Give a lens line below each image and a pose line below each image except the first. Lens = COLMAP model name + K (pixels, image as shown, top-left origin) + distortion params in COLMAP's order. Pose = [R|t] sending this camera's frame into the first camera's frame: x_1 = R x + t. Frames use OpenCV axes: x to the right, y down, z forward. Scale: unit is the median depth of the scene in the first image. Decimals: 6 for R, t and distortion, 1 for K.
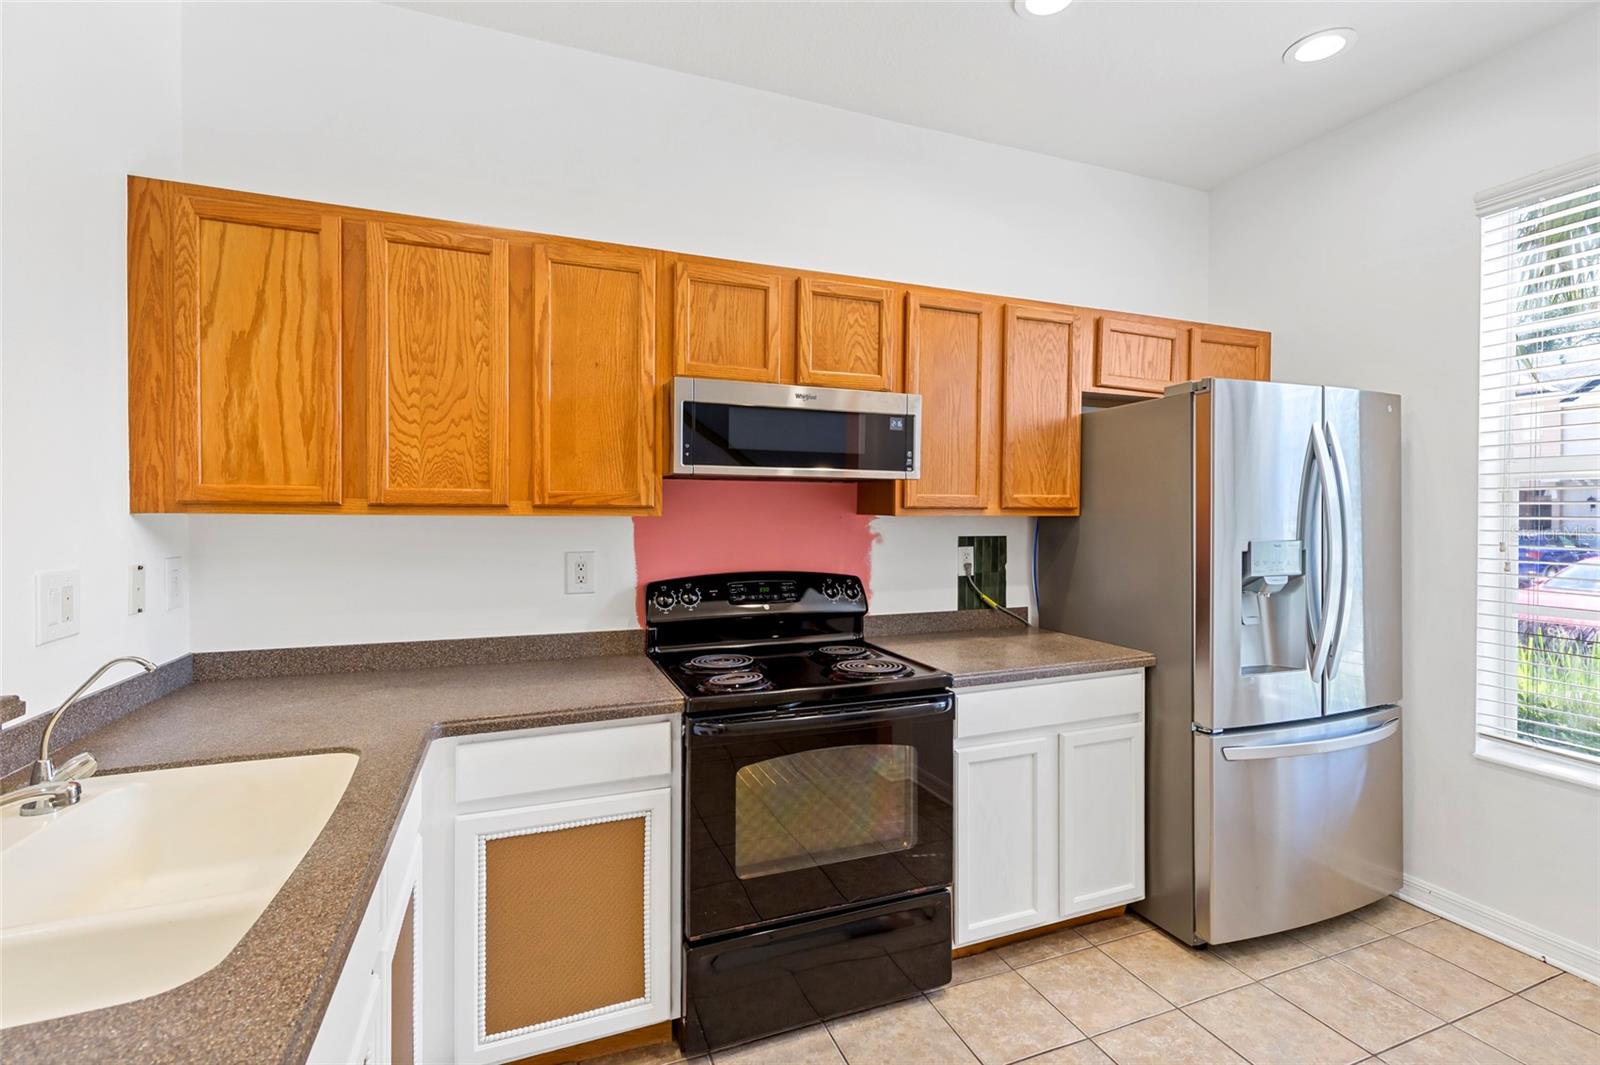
lens RADIAL K [[723.0, 0, 807.9], [0, 723.0, 525.5], [0, 0, 1]] dist [0.005811, 0.000828]
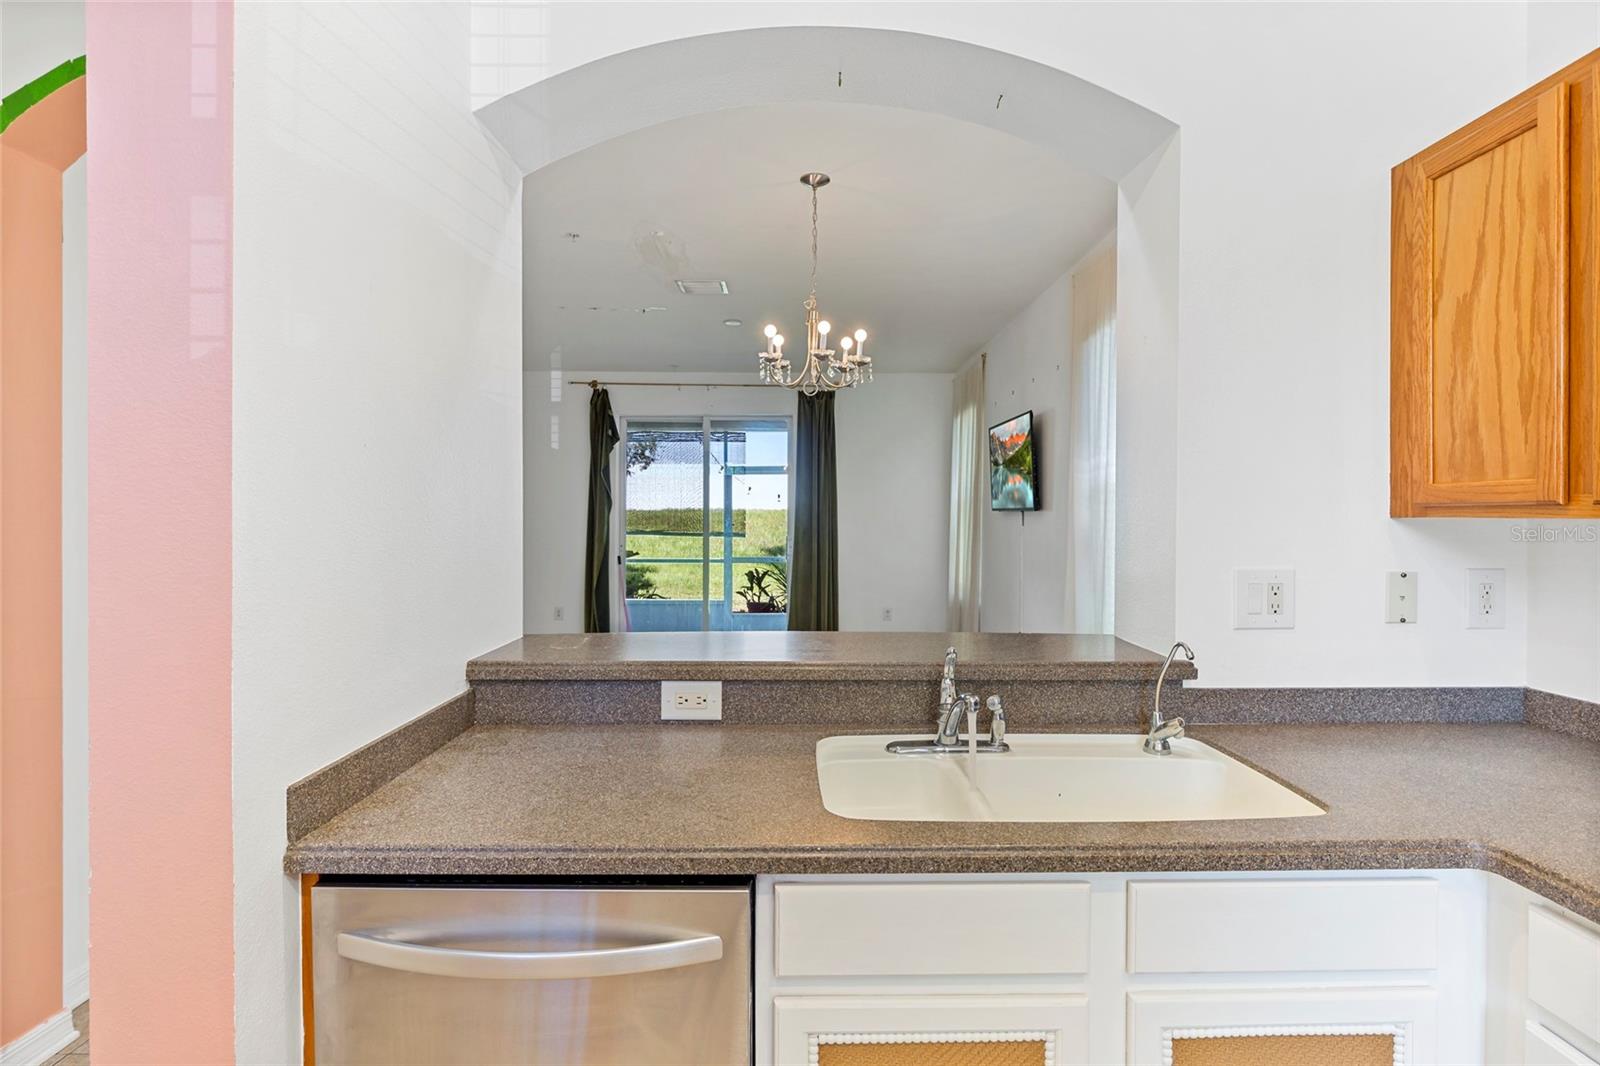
lens RADIAL K [[805.0, 0, 812.2], [0, 805.0, 522.2], [0, 0, 1]] dist [-0.001762, 0.000132]
pose [[-0.349159, 0.002532, -0.937060, 0.284688], [-0.014144, 0.999868, 0.007972, -0.007126], [0.936957, 0.016038, -0.349077, 0.553384]]
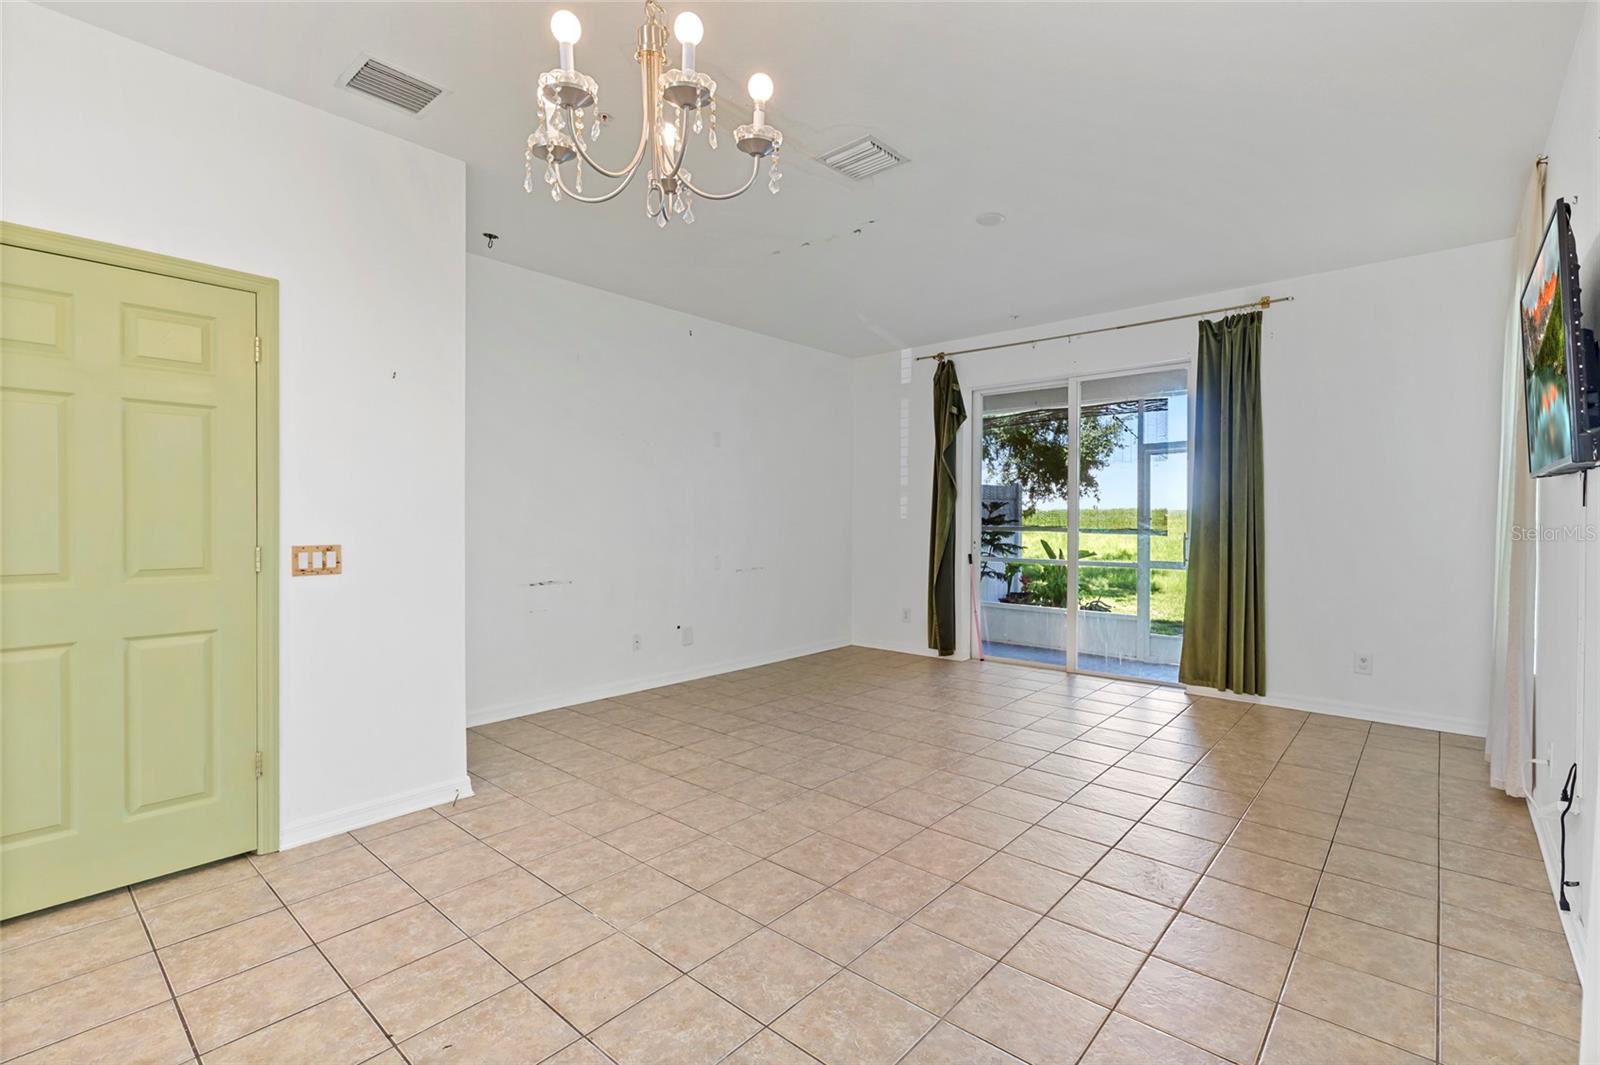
lens RADIAL K [[723.0, 0, 807.9], [0, 723.0, 525.5], [0, 0, 1]] dist [0.005811, 0.000828]
pose [[-0.888789, -0.000367, -0.458316, -1.220549], [-0.009308, 0.999808, 0.017249, 0.041972], [0.458221, 0.019597, -0.888622, 0.682099]]
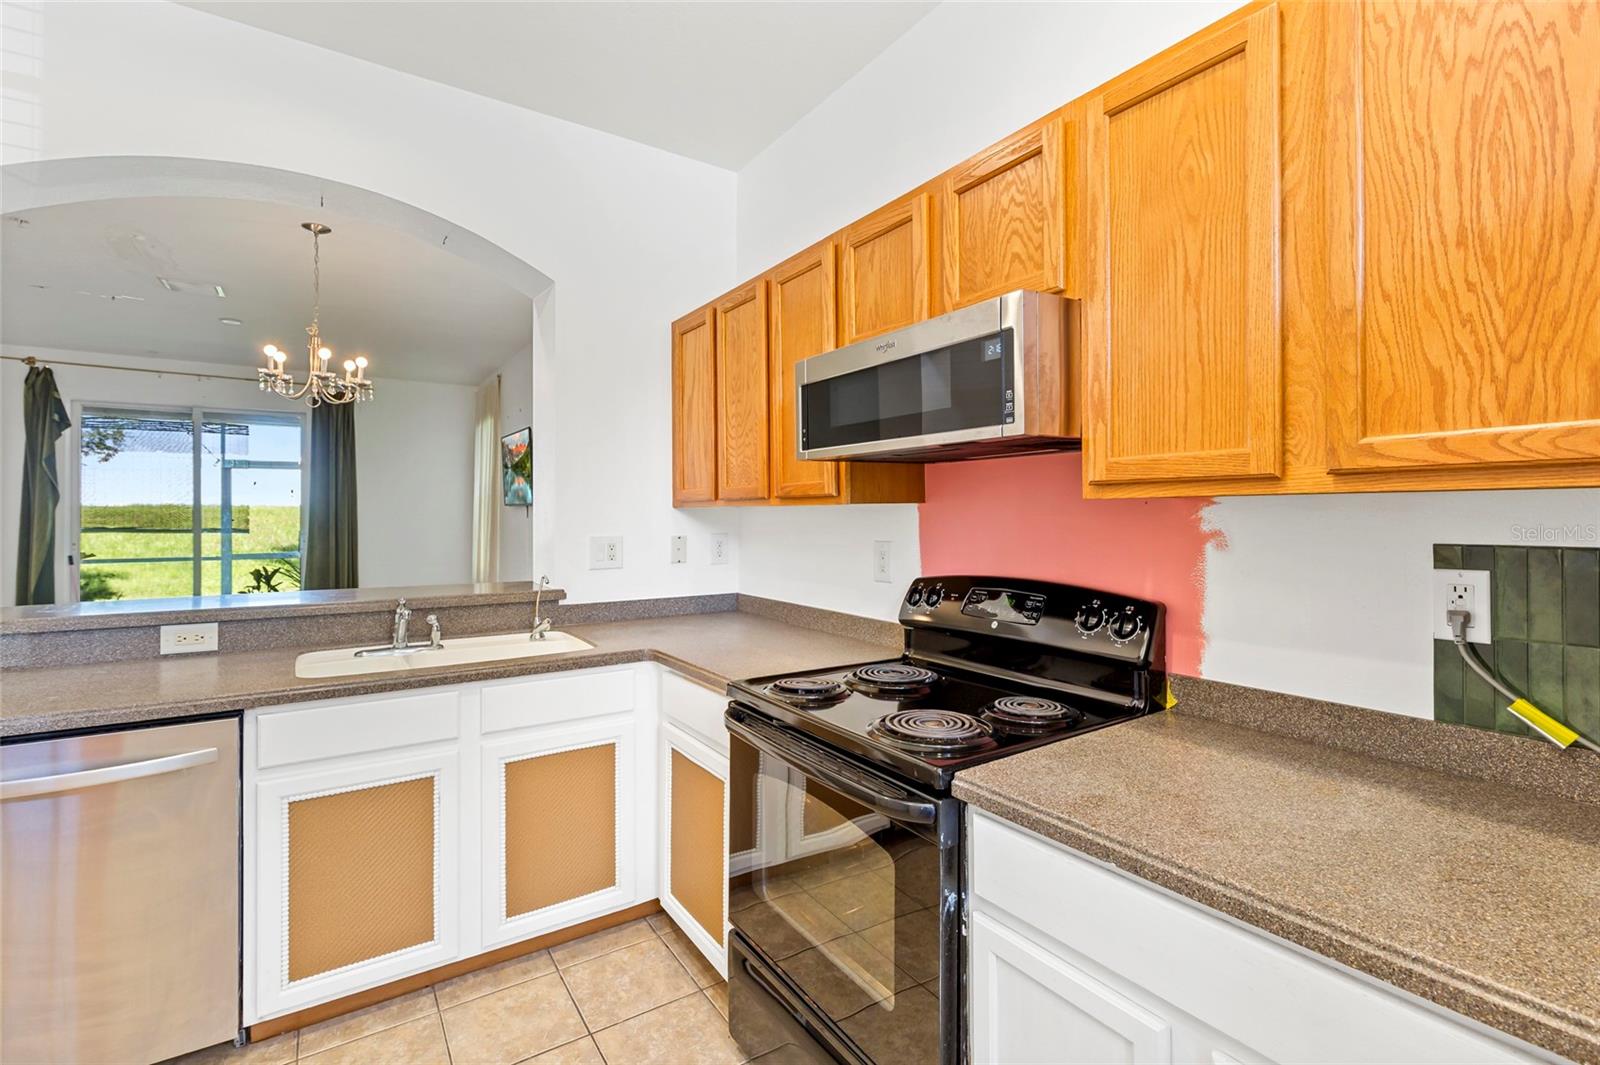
lens RADIAL K [[726.1, 0, 812.6], [0, 726.1, 514.2], [0, 0, 1]] dist [0.000944, 0.000301]
pose [[0.215427, -0.002768, -0.976516, 0.779502], [-0.010130, 0.999936, -0.005070, 0.005366], [0.976467, 0.010985, 0.215385, 0.804947]]
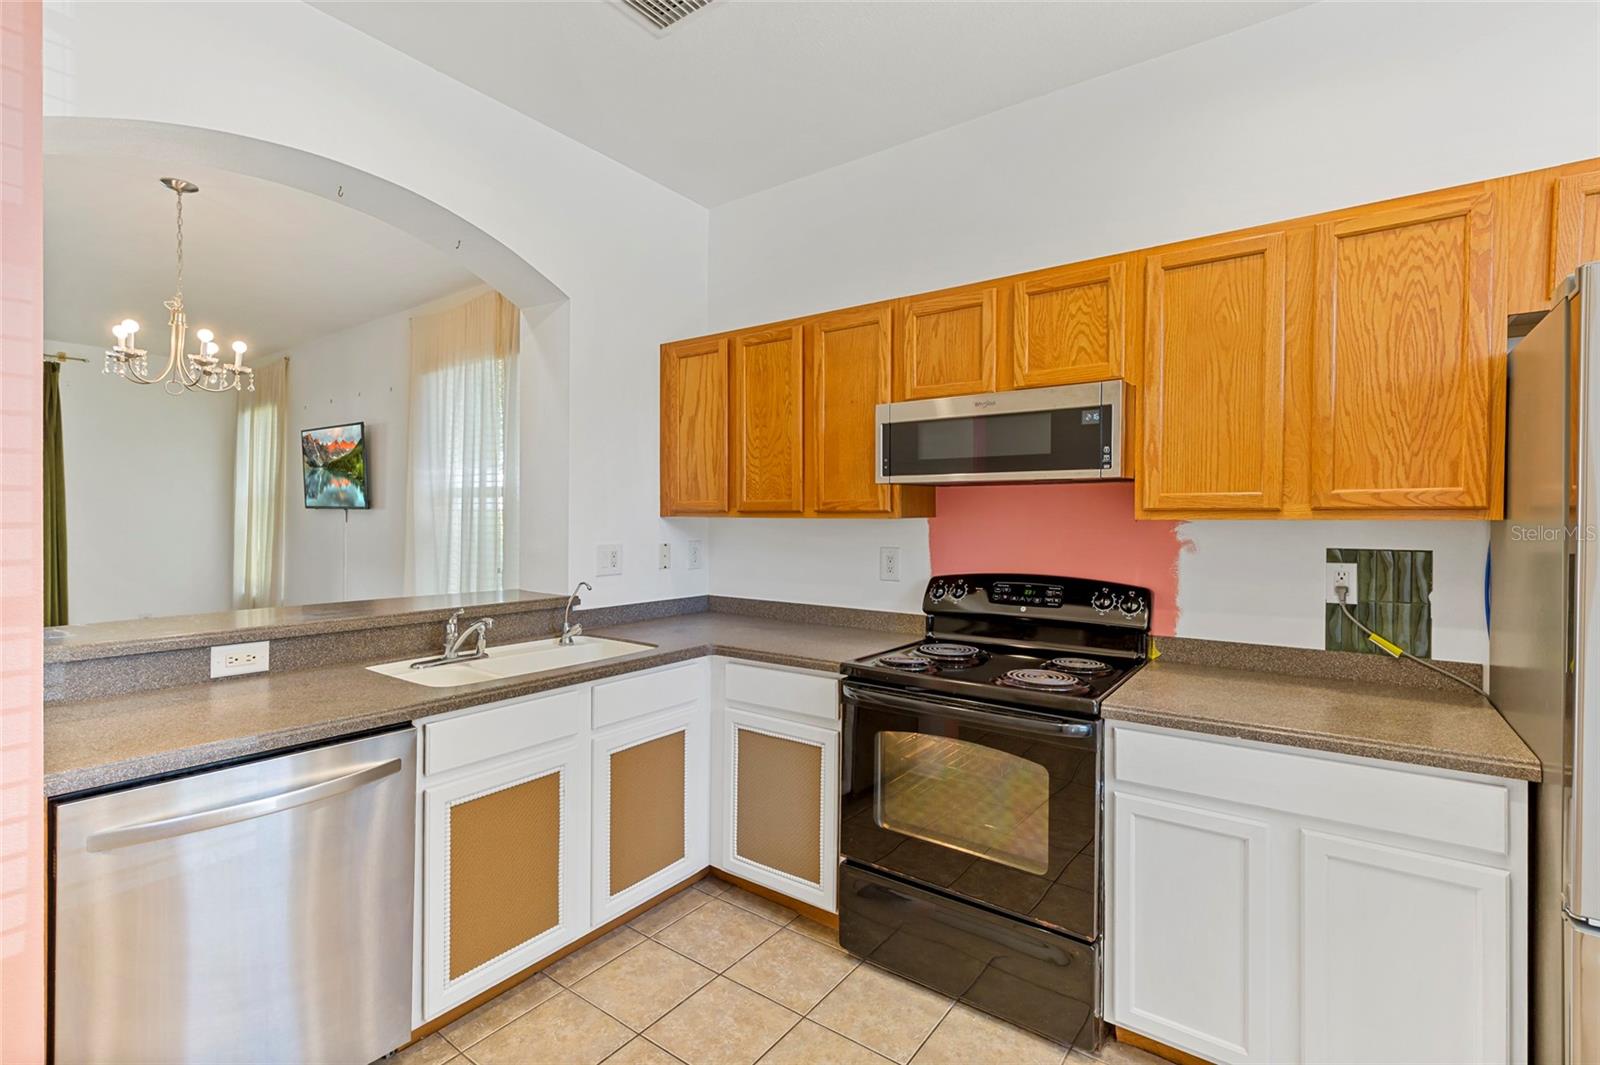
lens RADIAL K [[723.0, 0, 807.9], [0, 723.0, 525.5], [0, 0, 1]] dist [0.005811, 0.000828]
pose [[0.537537, 0.009236, -0.843189, 0.779899], [-0.014398, 0.999895, 0.001774, -0.002111], [0.843117, 0.011186, 0.537614, 0.245396]]
